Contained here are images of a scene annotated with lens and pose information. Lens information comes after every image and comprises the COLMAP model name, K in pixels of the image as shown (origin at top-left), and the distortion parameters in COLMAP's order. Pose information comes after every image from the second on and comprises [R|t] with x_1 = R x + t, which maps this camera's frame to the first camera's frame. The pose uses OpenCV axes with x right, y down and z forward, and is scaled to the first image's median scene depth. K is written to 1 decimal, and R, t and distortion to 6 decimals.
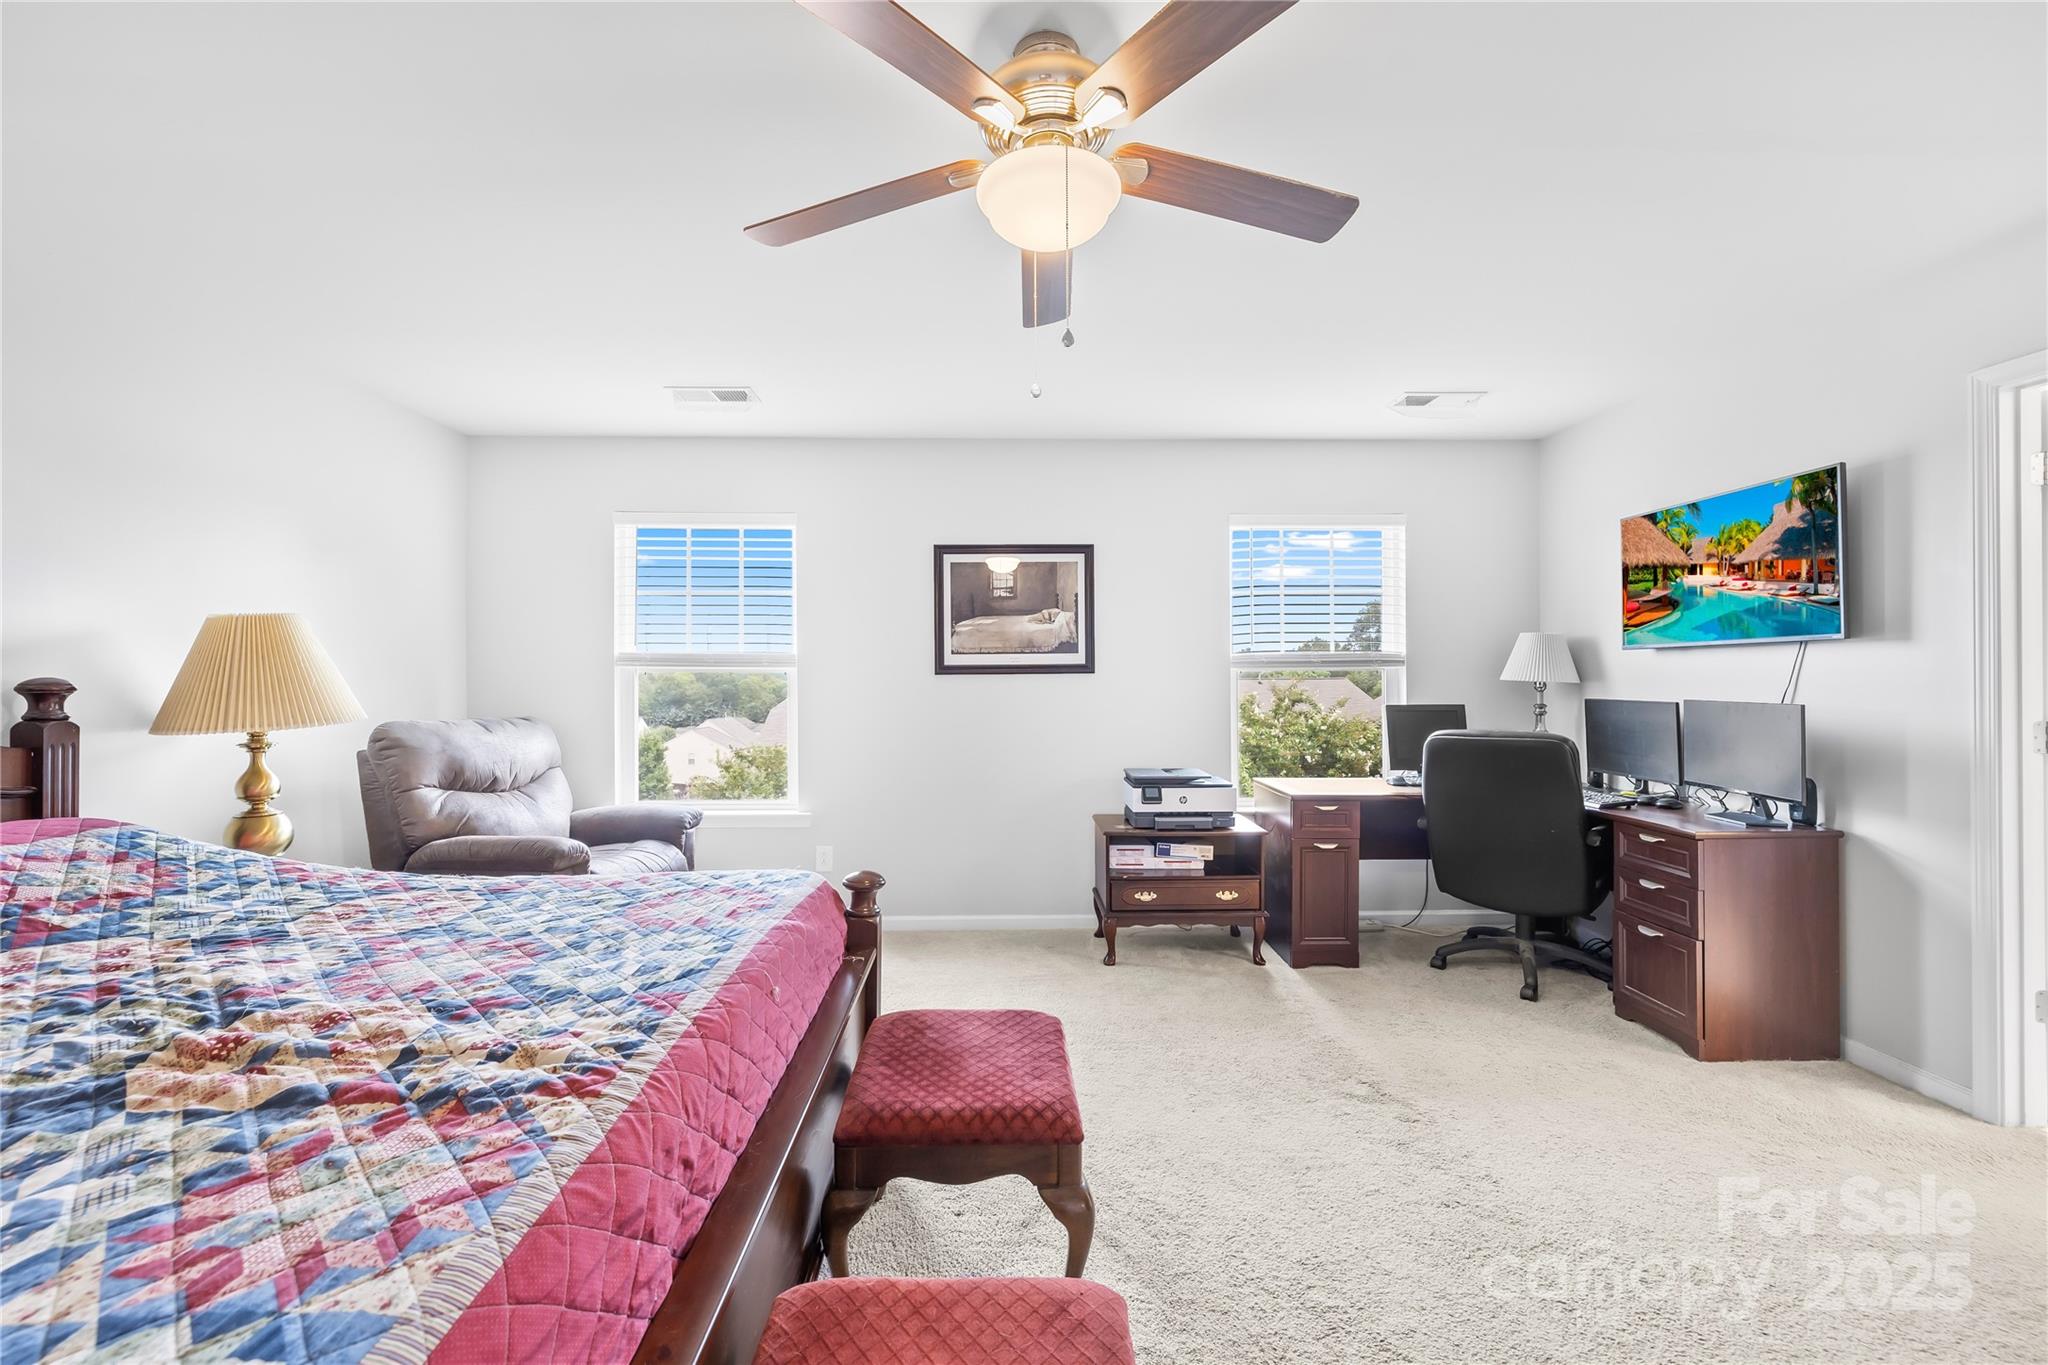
lens RADIAL K [[860.6, 0, 1023.1], [0, 860.6, 677.2], [0, 0, 1]] dist [-0.000589, -0.000648]
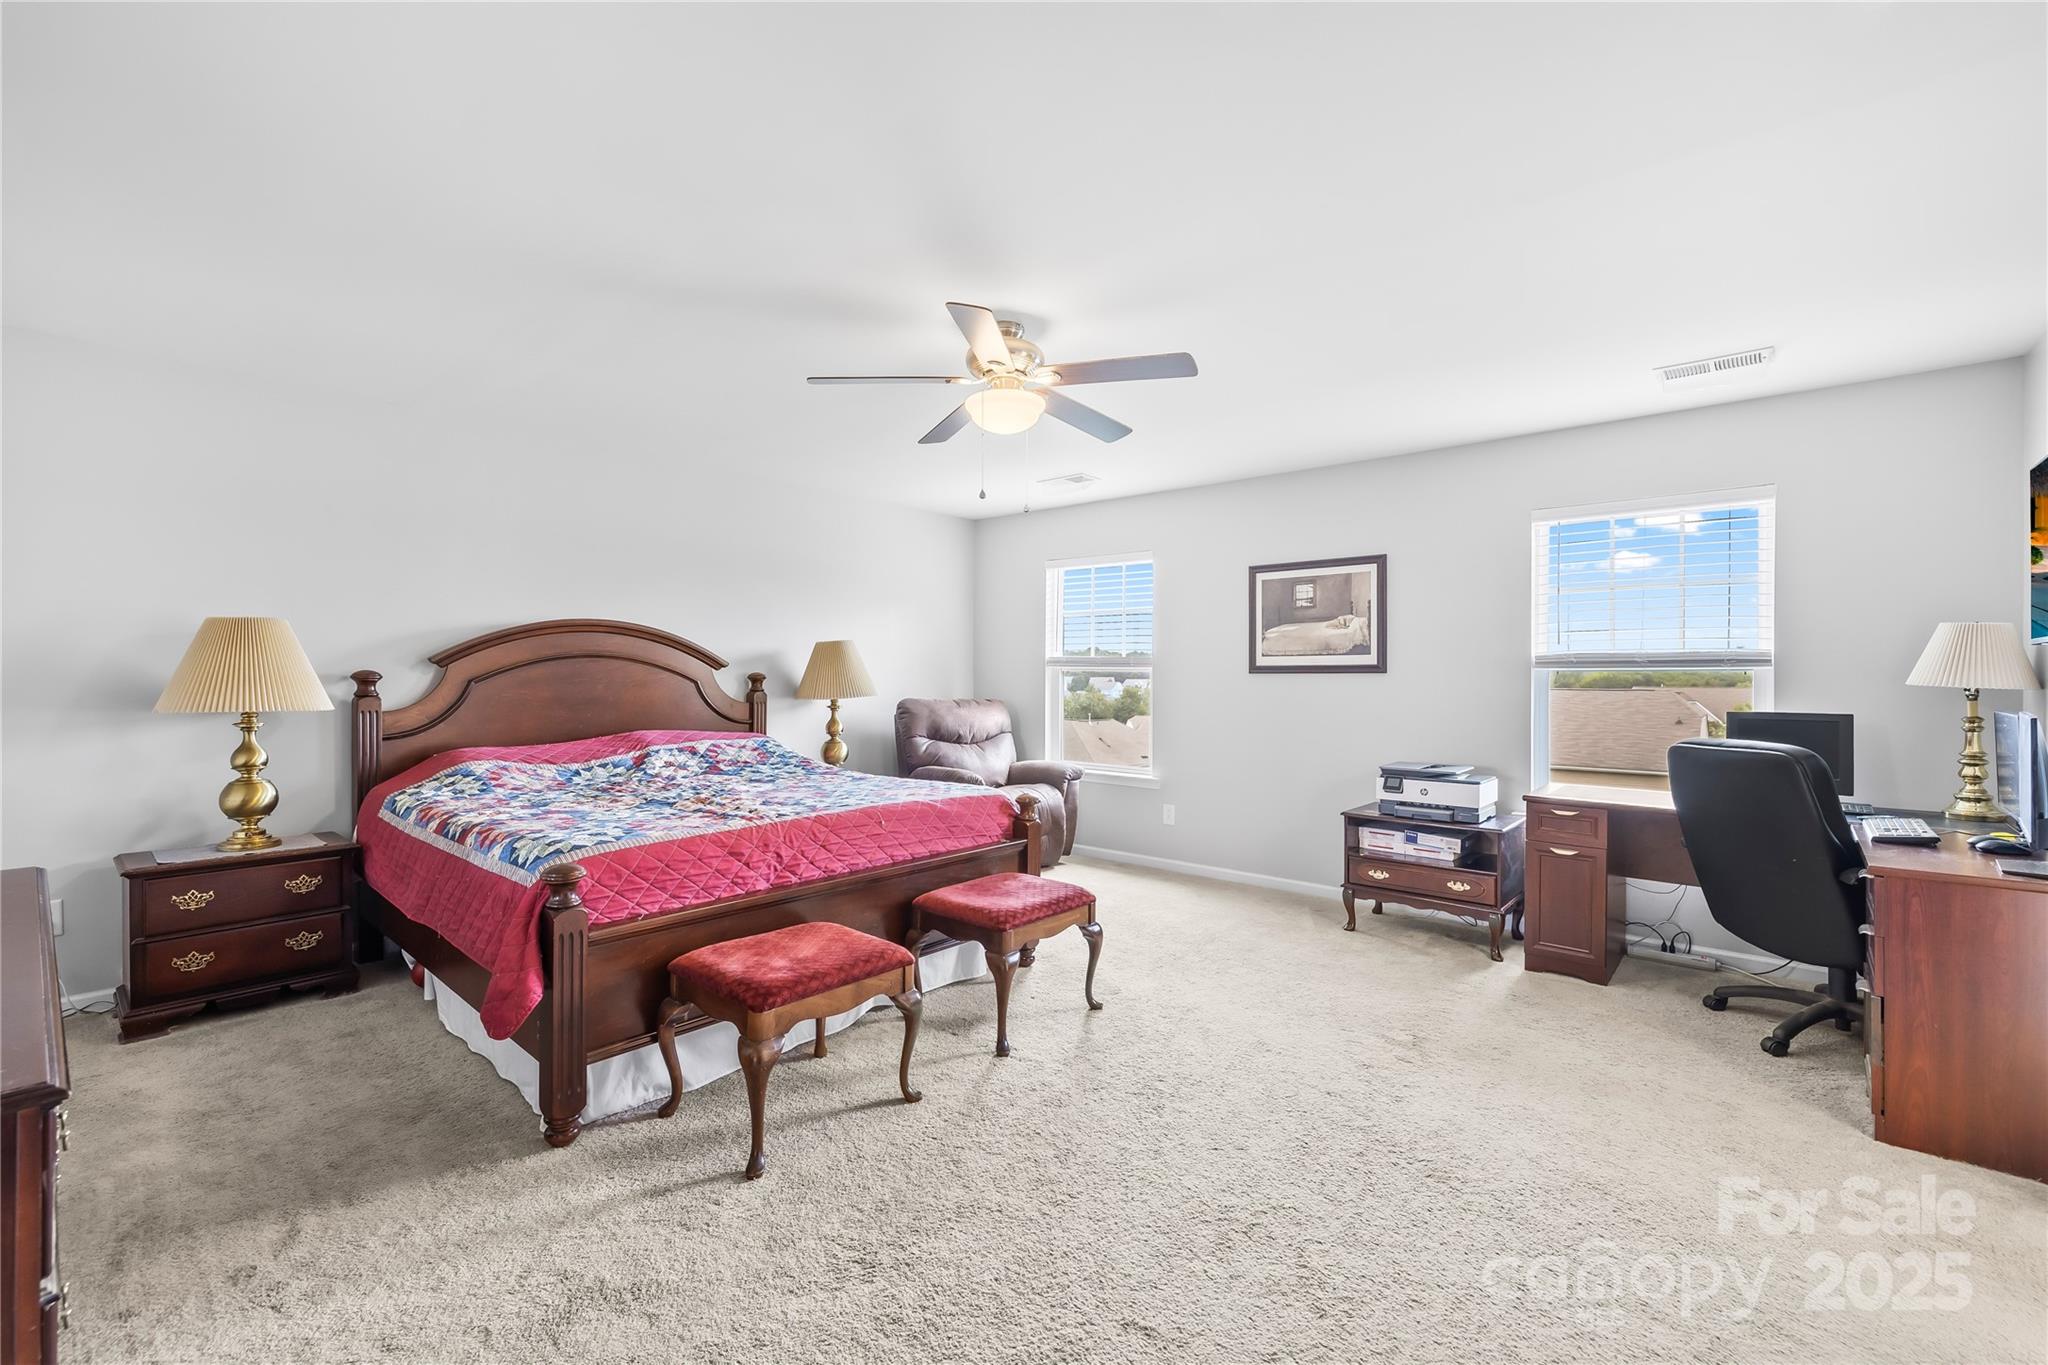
lens RADIAL K [[860.6, 0, 1013.2], [0, 860.6, 675.8], [0, 0, 1]] dist [-0.000589, -0.000648]
pose [[0.740942, 0.007655, -0.671526, 0.520518], [-0.007619, 0.999966, 0.002992, -0.000954], [0.671526, 0.002900, 0.740975, -0.133265]]
